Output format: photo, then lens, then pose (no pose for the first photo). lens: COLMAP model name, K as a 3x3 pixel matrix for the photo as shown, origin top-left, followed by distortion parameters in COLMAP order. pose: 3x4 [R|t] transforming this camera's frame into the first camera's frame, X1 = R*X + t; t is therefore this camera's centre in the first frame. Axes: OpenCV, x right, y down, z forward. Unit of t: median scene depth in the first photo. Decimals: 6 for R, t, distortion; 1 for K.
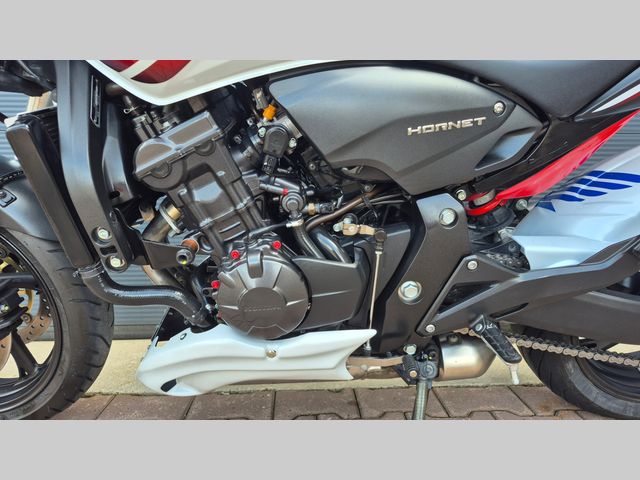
lens RADIAL K [[543.5, 0, 320.4], [0, 543.5, 213.3], [0, 0, 1]] dist [0.026834, -0.005565]
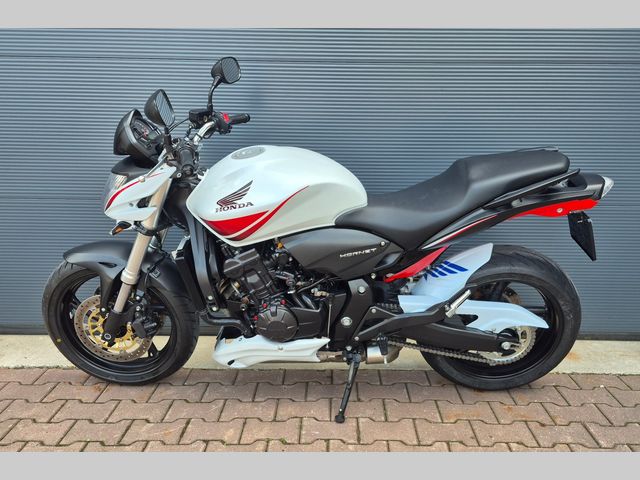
lens RADIAL K [[631.2, 0, 322.4], [0, 631.2, 240.3], [0, 0, 1]] dist [0.096822, -0.014897]
pose [[0.998692, 0.020191, -0.046978, 0.190789], [-0.015884, 0.995786, 0.090318, -0.414825], [0.048603, -0.089453, 0.994804, -1.508212]]
